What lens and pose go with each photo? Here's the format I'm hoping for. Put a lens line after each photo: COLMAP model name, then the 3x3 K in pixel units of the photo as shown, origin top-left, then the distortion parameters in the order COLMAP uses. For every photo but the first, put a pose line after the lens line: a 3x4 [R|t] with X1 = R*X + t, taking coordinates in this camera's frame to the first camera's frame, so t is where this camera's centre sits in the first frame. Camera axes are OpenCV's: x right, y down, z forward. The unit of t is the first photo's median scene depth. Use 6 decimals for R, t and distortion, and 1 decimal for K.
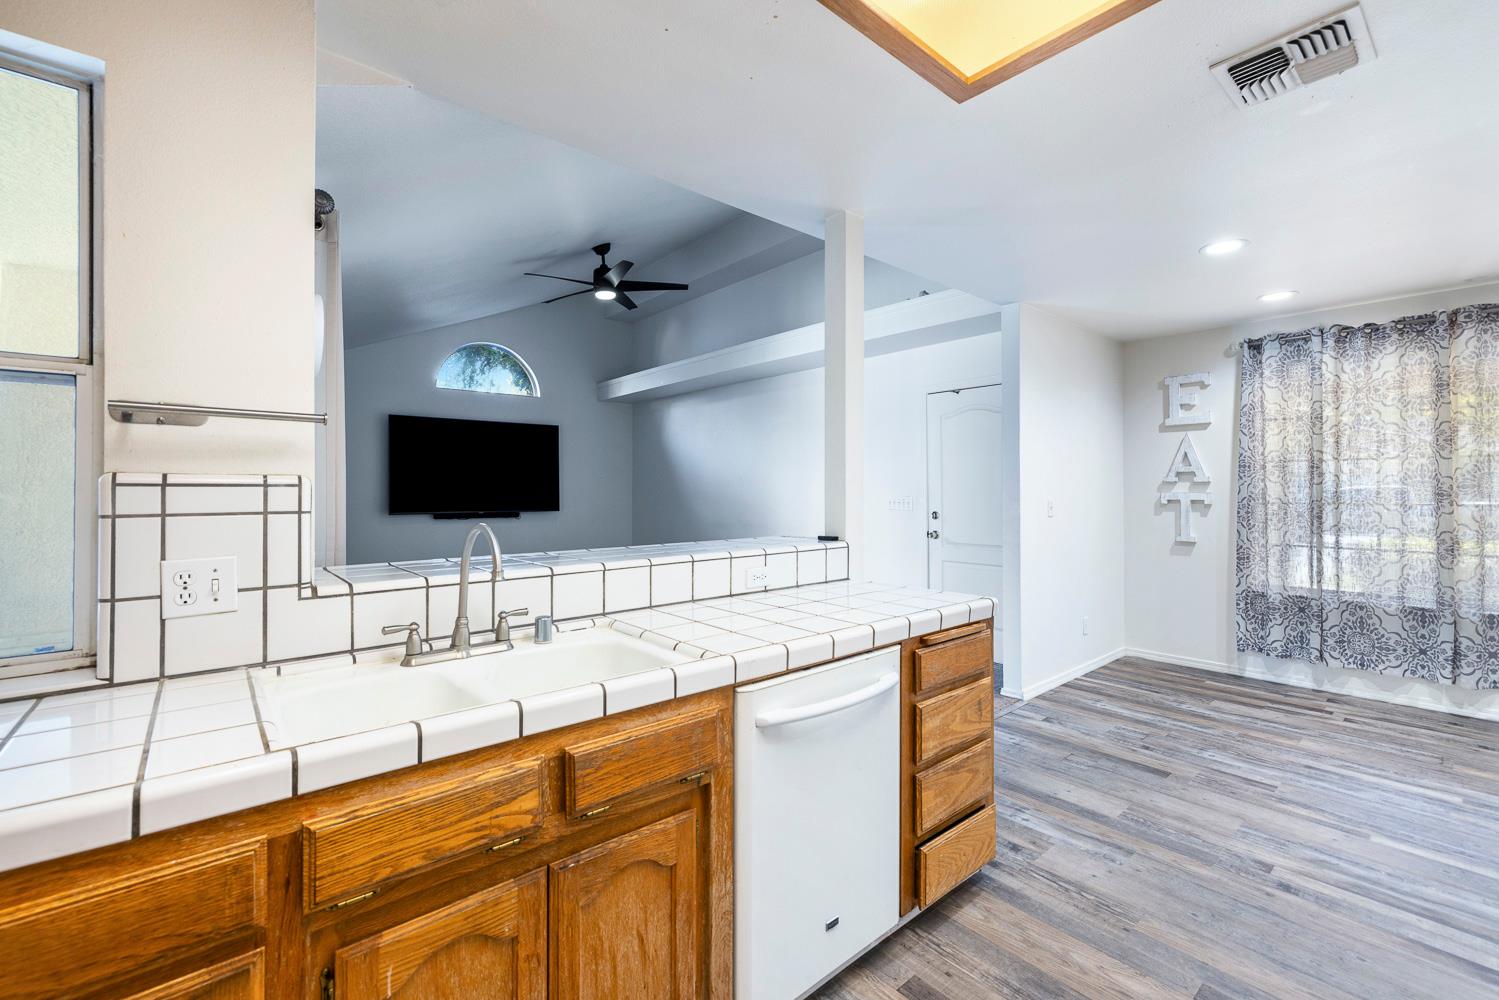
lens RADIAL K [[634.0, 0, 747.4], [0, 634.0, 485.7], [0, 0, 1]] dist [0.000869, 0.000019]
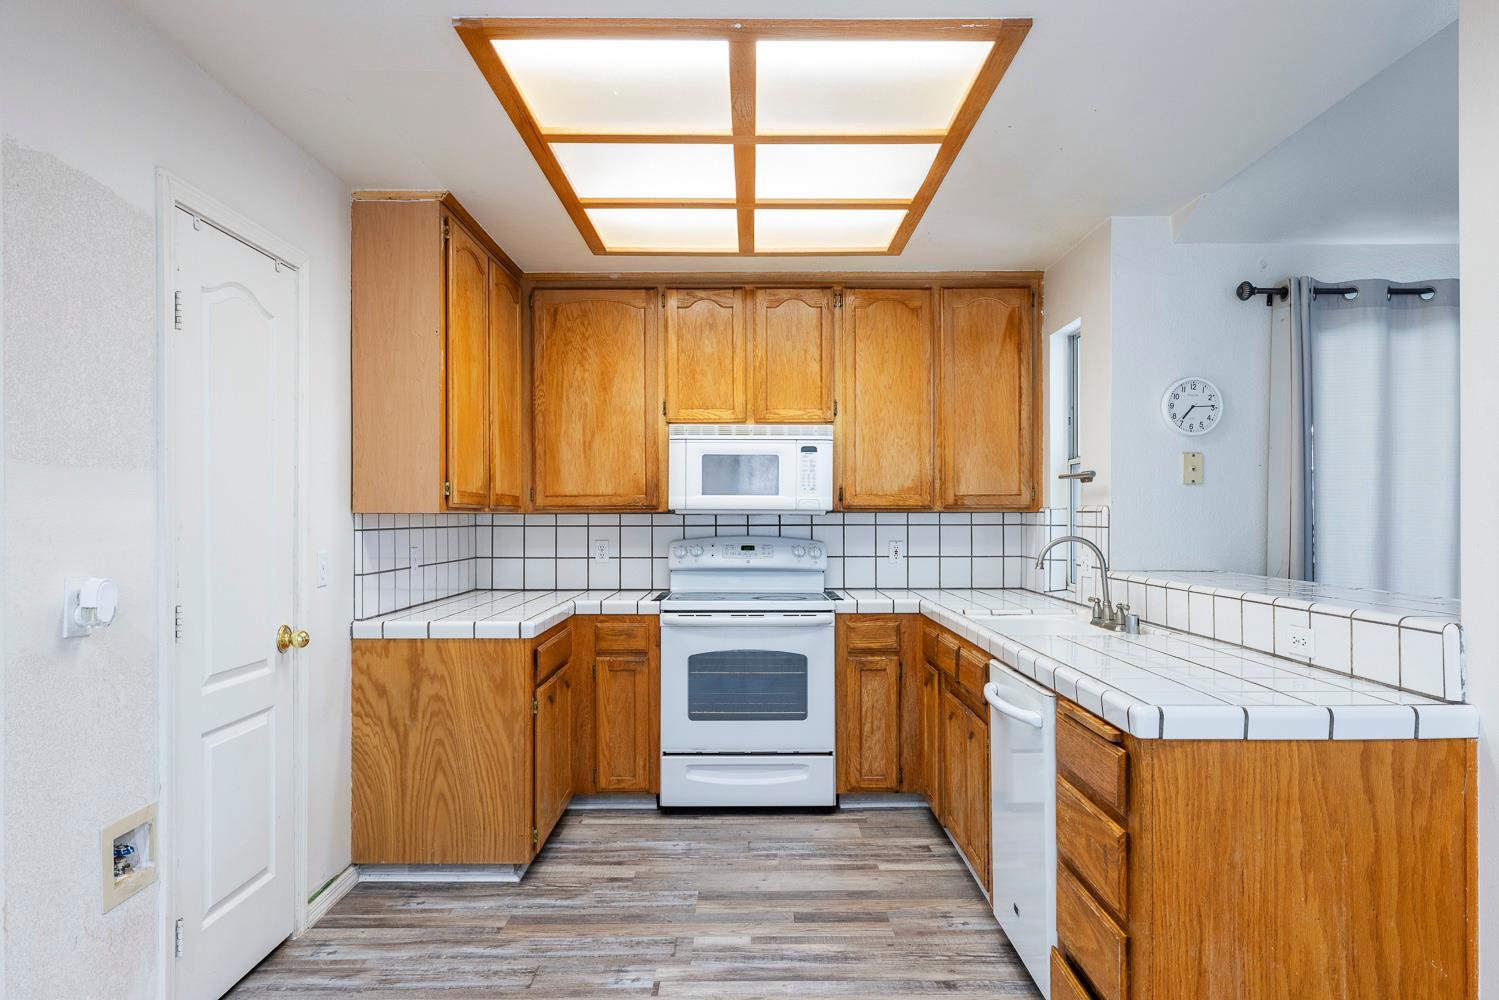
lens RADIAL K [[952.9, 0, 751.2], [0, 952.9, 516.6], [0, 0, 1]] dist [-0.000280, 0.000188]
pose [[-0.646472, 0.004091, -0.762927, 0.711917], [0.007853, 0.999968, -0.001292, 0.003336], [0.762897, -0.006827, -0.646484, 0.725779]]
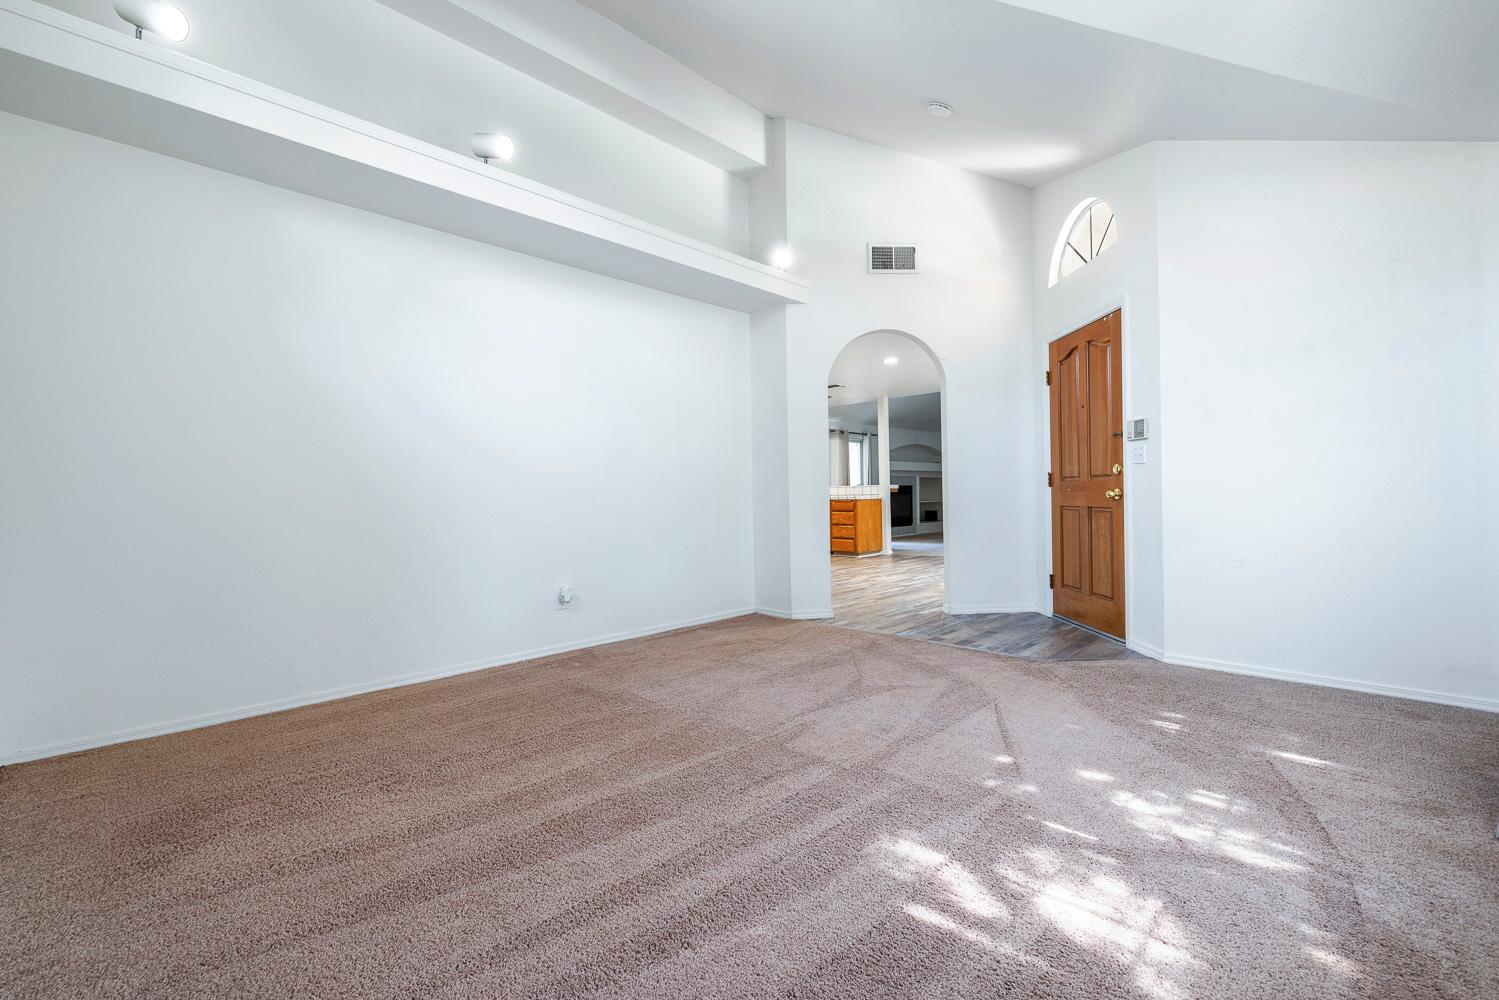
lens RADIAL K [[621.5, 0, 746.9], [0, 621.5, 484.1], [0, 0, 1]] dist [0.000374, 0.000007]
pose [[0.075511, -0.008155, -0.997112, 2.618313], [0.016966, 0.999832, -0.006892, 0.064047], [0.997001, -0.016396, 0.075637, -0.048912]]
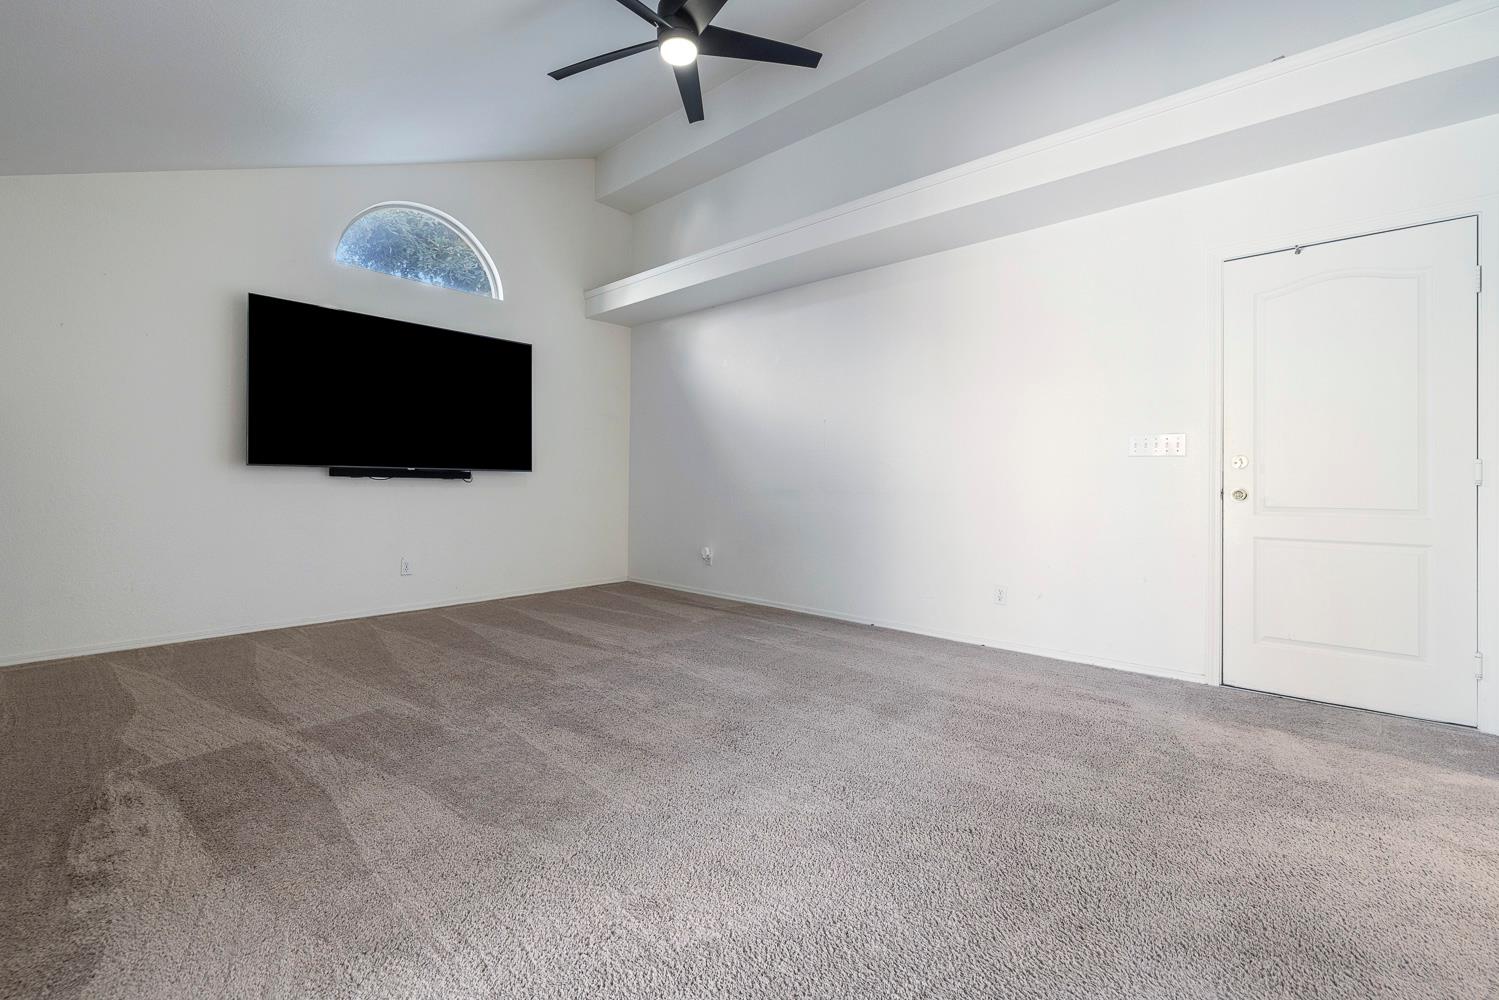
lens RADIAL K [[621.5, 0, 746.9], [0, 621.5, 484.1], [0, 0, 1]] dist [0.000374, 0.000007]
pose [[0.990428, 0.013577, 0.137363, -0.328639], [-0.014390, 0.999884, 0.004925, 0.095656], [-0.137280, -0.006855, 0.990509, 0.648802]]
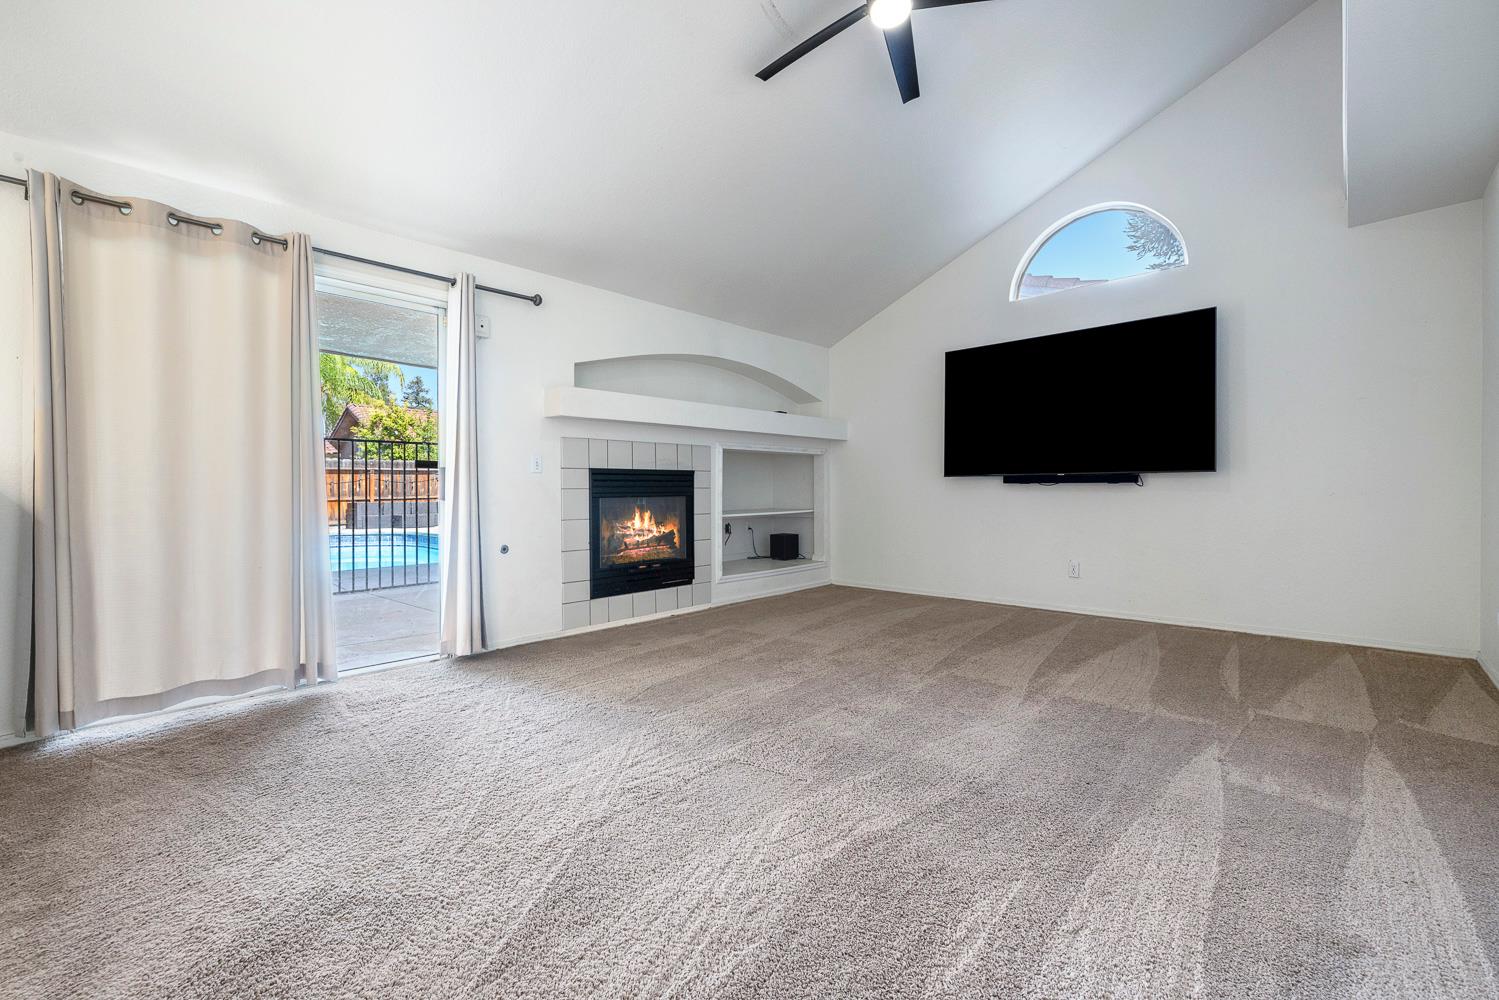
lens RADIAL K [[634.0, 0, 747.4], [0, 634.0, 485.7], [0, 0, 1]] dist [0.000869, 0.000019]
pose [[0.110917, 0.001633, -0.993828, 0.365292], [0.013106, 0.999909, 0.003106, 0.091996], [0.993743, -0.013369, 0.110886, 1.157347]]
